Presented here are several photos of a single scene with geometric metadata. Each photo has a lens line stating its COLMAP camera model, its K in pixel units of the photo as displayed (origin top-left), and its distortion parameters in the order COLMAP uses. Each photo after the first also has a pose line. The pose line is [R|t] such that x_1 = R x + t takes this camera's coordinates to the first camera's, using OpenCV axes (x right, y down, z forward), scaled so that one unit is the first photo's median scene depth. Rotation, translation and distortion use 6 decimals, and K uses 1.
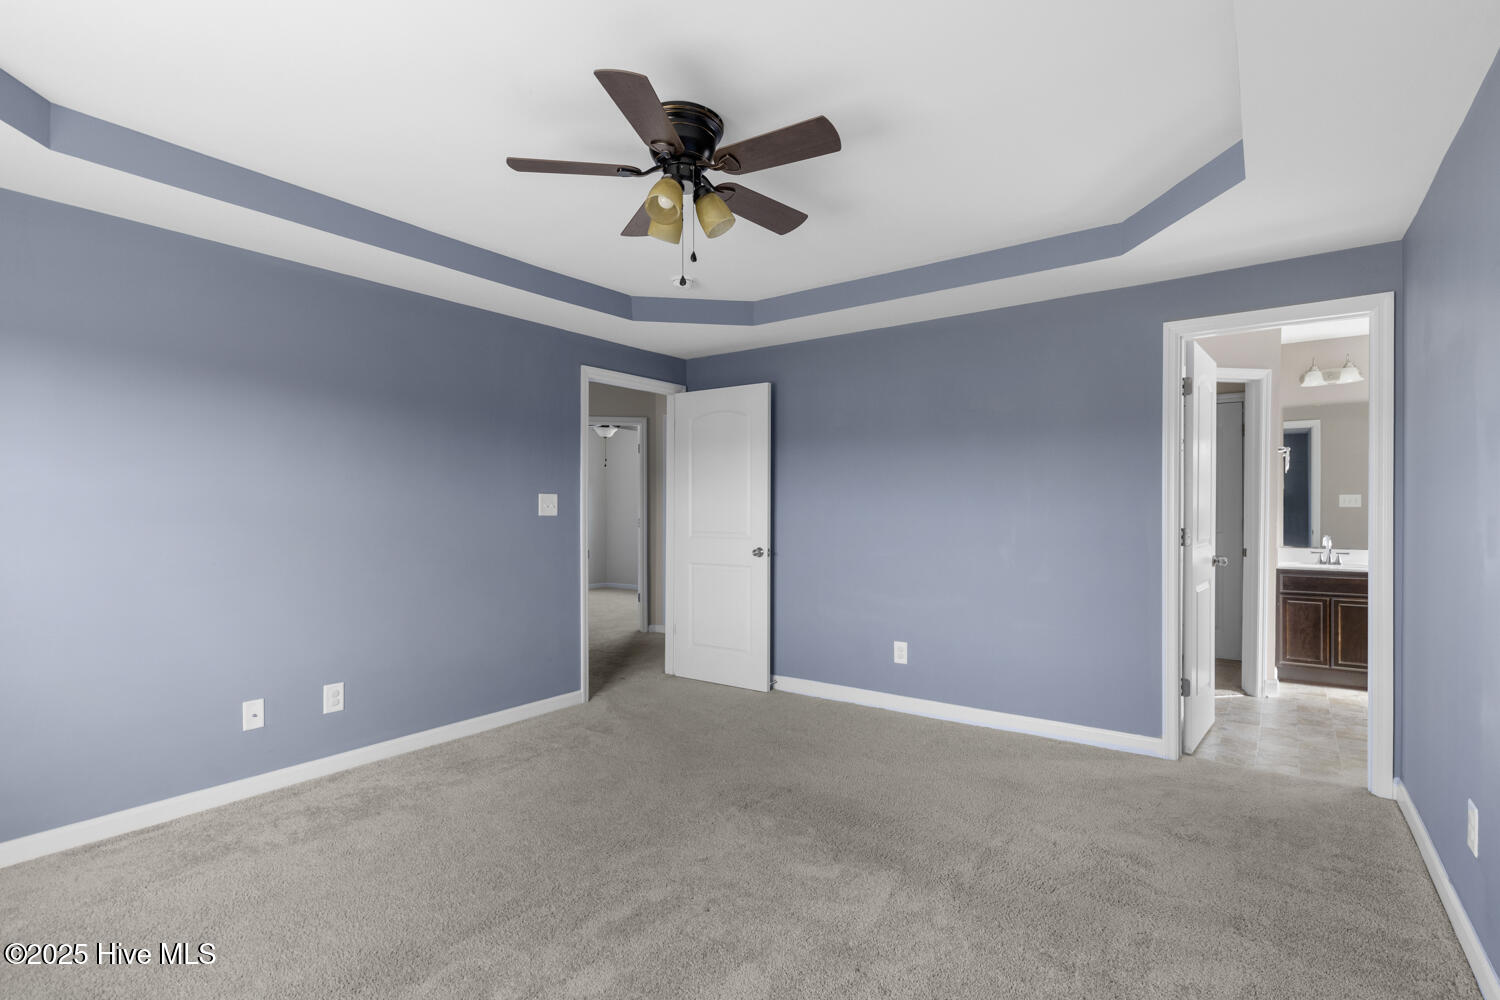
lens RADIAL K [[680.1, 0, 761.4], [0, 680.1, 500.4], [0, 0, 1]] dist [0.002799, 0.000315]
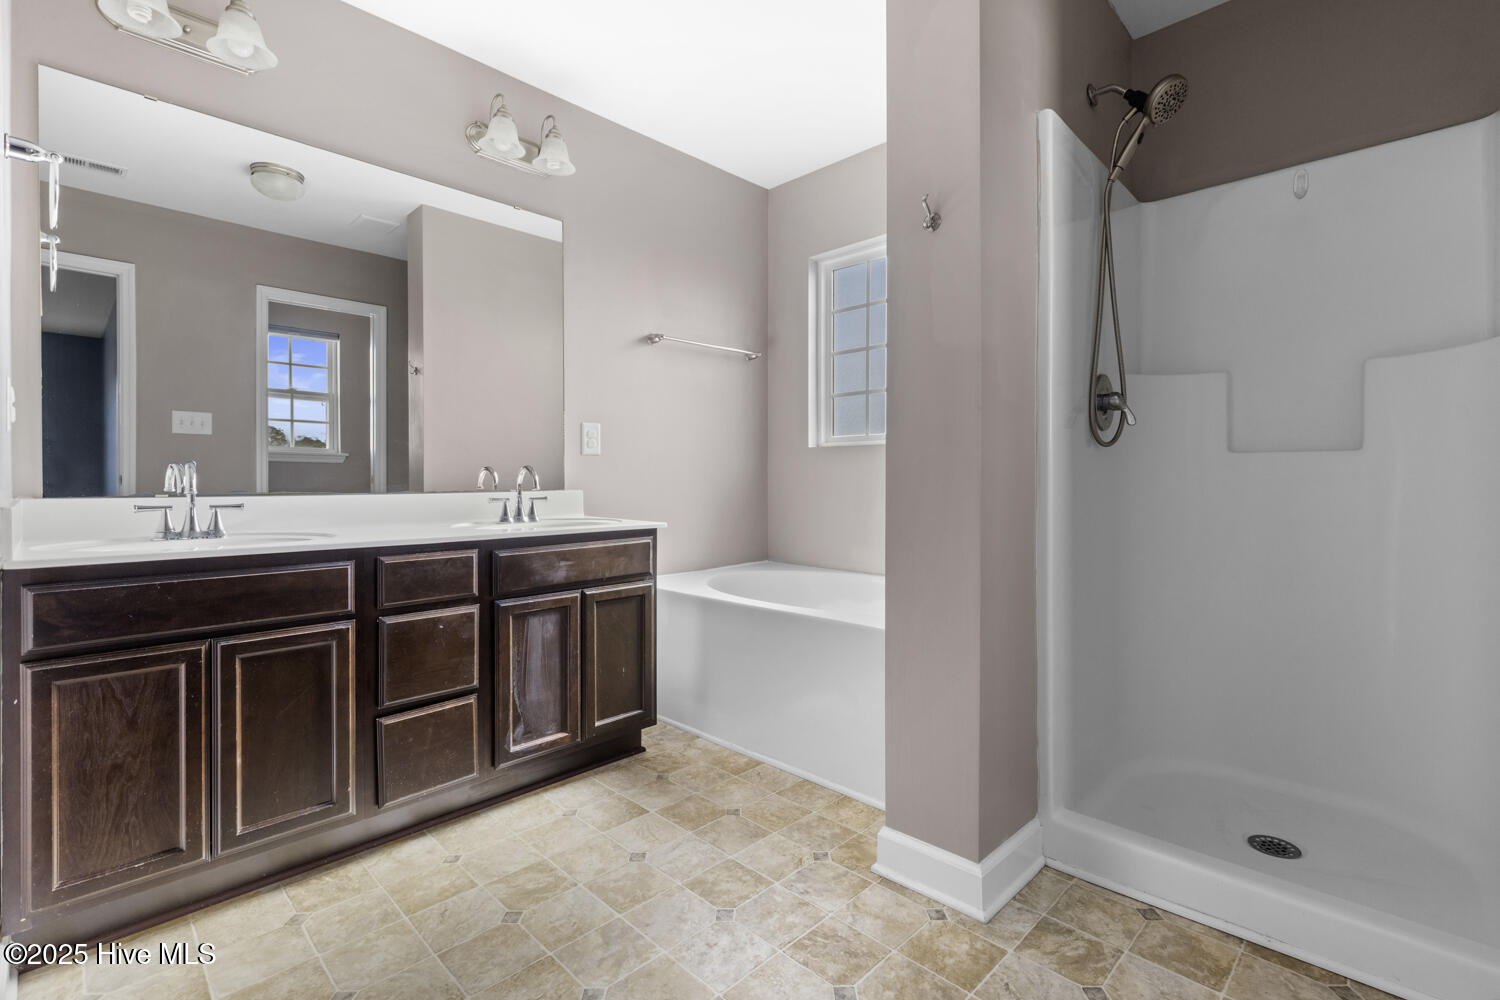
lens RADIAL K [[680.1, 0, 761.4], [0, 680.1, 500.4], [0, 0, 1]] dist [0.002799, 0.000315]
pose [[0.120894, -0.022432, 0.992412, 0.537812], [-0.007780, 0.999693, 0.023545, 0.066011], [-0.992635, -0.010567, 0.120682, 0.688382]]
